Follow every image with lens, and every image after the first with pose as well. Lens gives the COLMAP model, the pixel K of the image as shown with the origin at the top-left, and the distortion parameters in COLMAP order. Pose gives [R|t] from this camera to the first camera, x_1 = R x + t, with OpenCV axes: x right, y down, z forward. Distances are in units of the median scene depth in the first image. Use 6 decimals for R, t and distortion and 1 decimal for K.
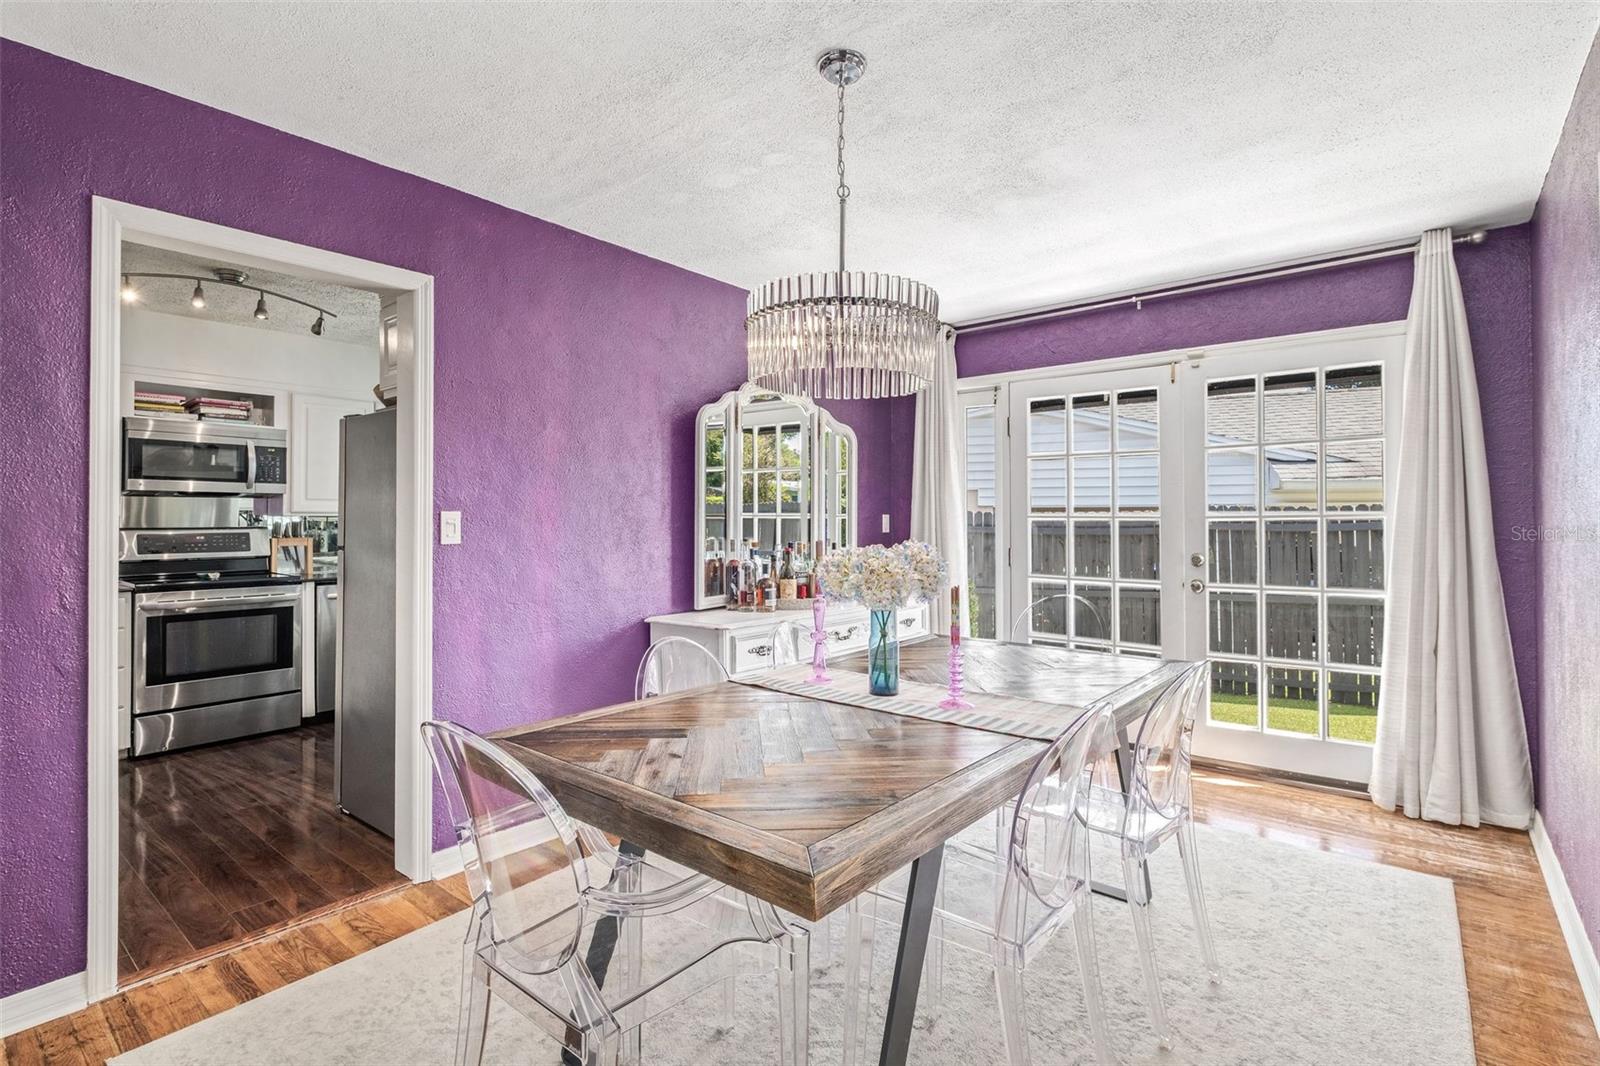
lens RADIAL K [[752.1, 0, 807.2], [0, 752.1, 523.6], [0, 0, 1]] dist [0.000024, -0.000462]
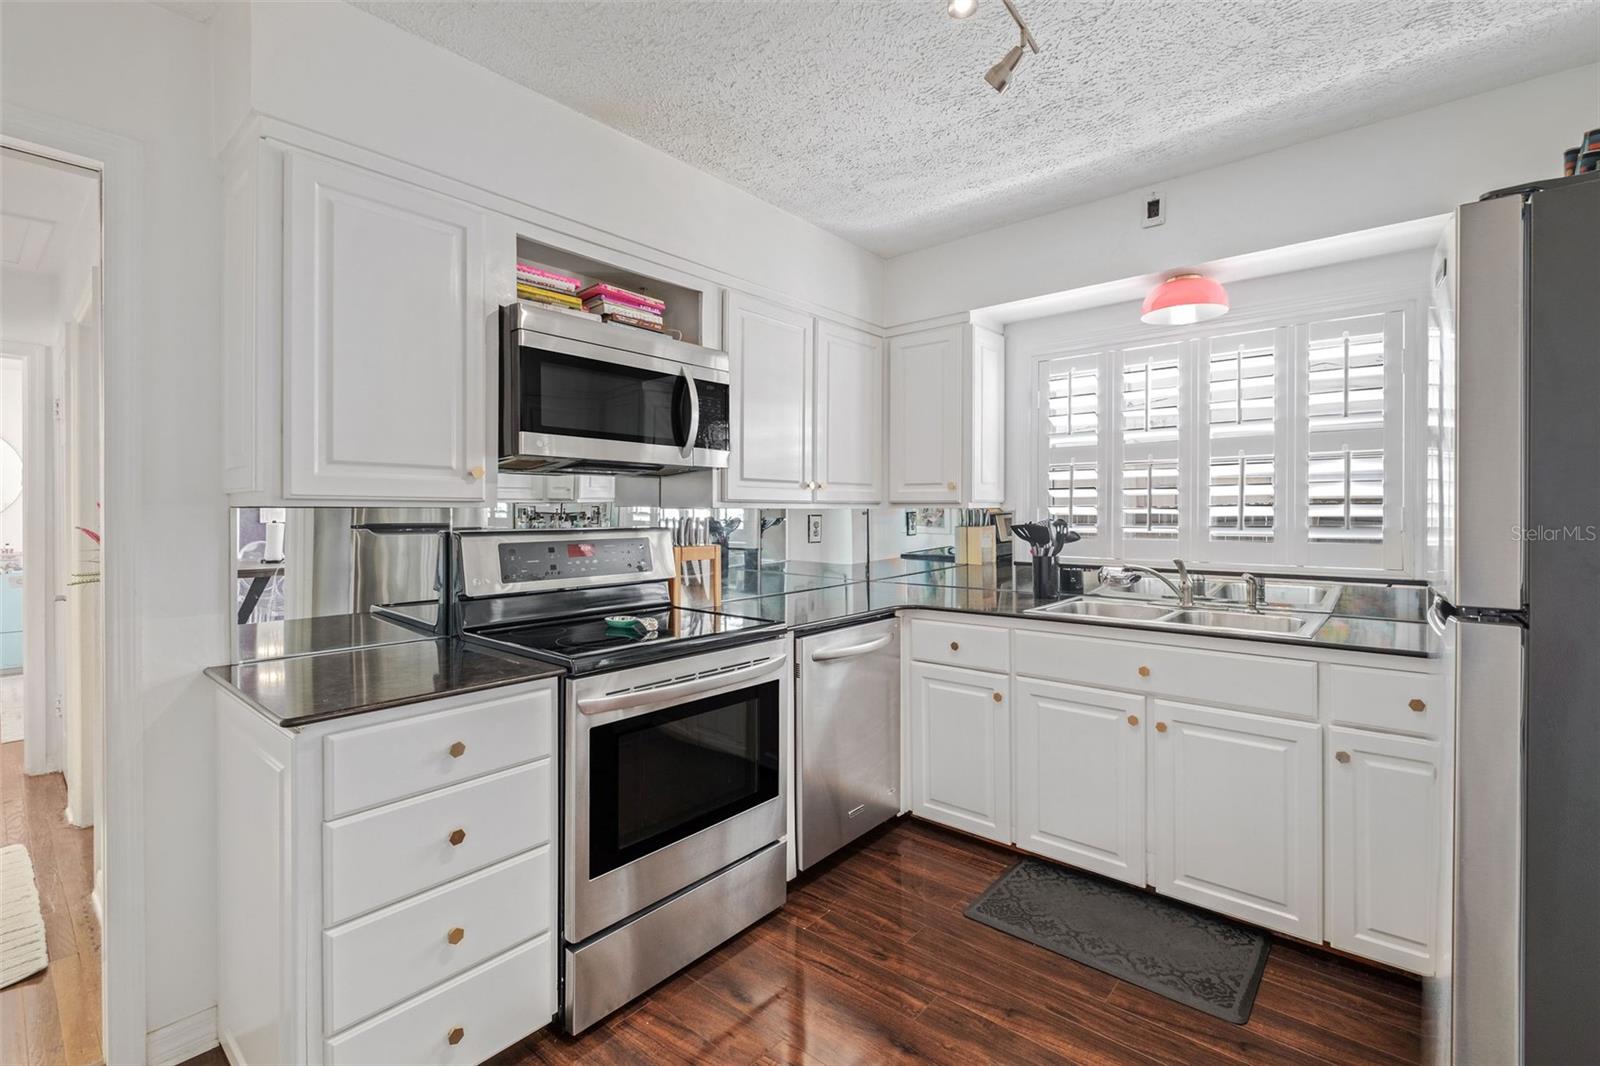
lens RADIAL K [[693.4, 0, 801.7], [0, 693.4, 515.9], [0, 0, 1]] dist [-0.008392, -0.002141]
pose [[0.999861, 0.007013, -0.015152, -0.648263], [-0.006912, 0.999954, 0.006657, -0.008764], [0.015198, -0.006552, 0.999863, 0.506711]]
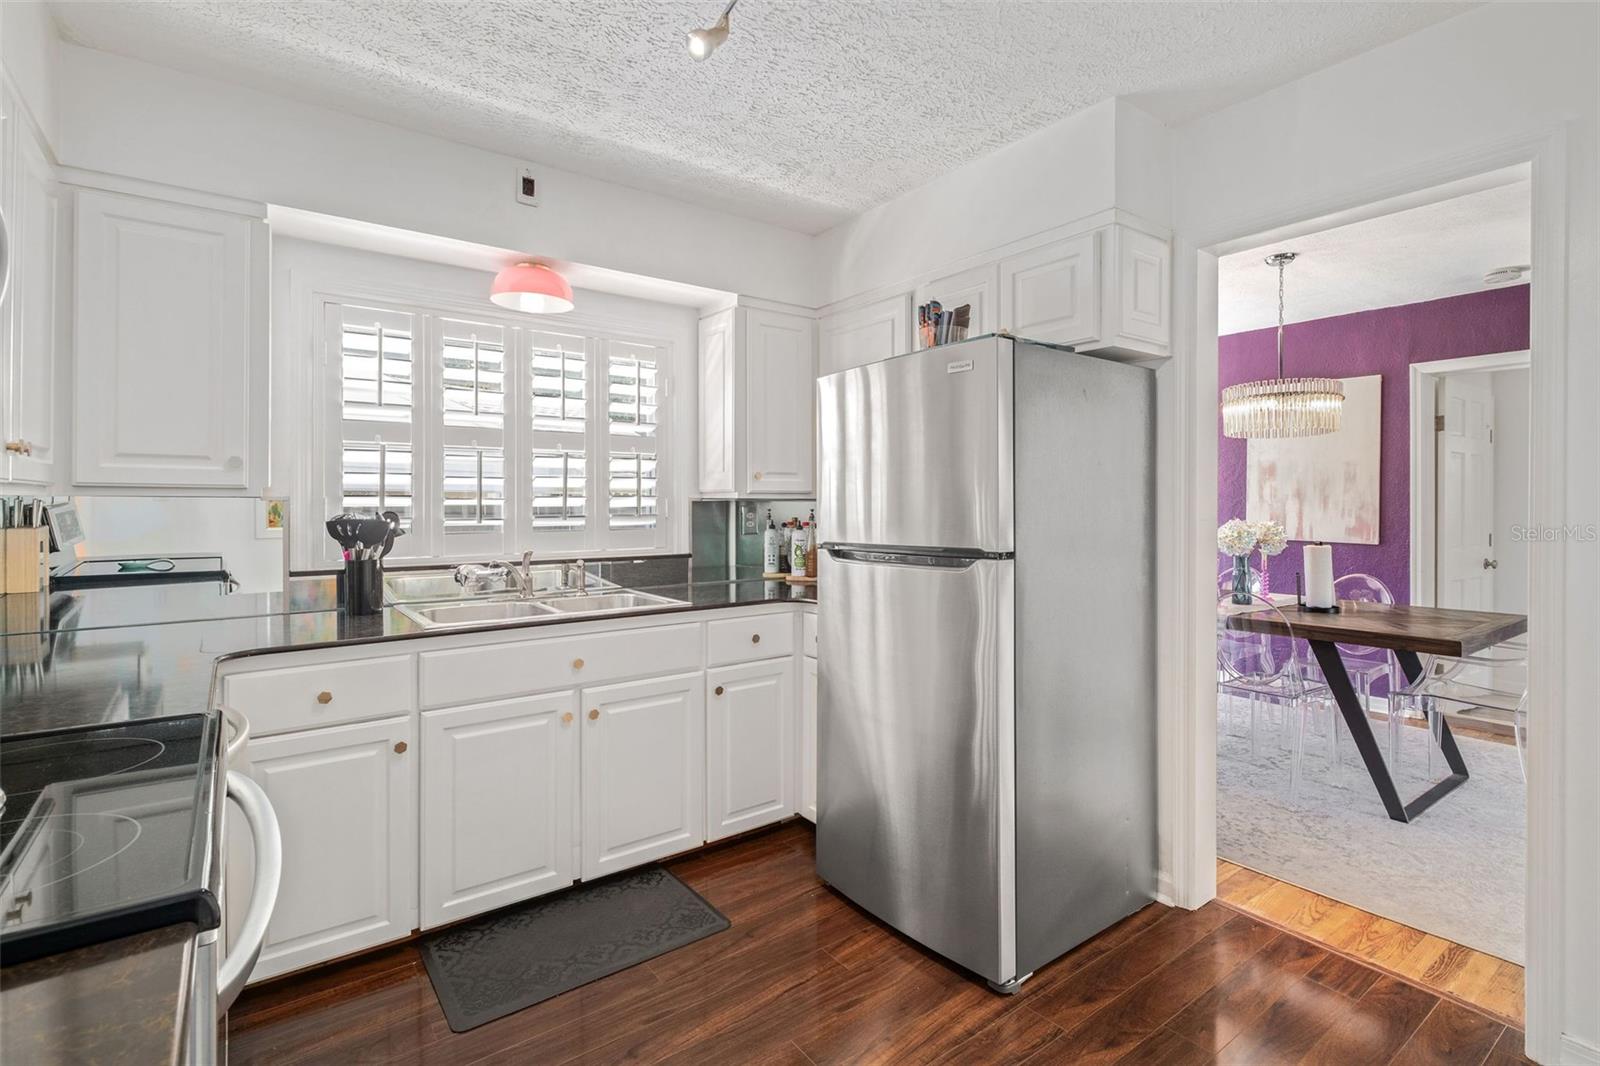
lens RADIAL K [[752.1, 0, 819.8], [0, 752.1, 508.8], [0, 0, 1]] dist [0.000024, -0.000462]
pose [[0.233859, 0.000505, 0.972270, -1.032781], [-0.002529, 0.999997, 0.000089, -0.004571], [-0.972267, -0.002480, 0.233860, 0.839779]]
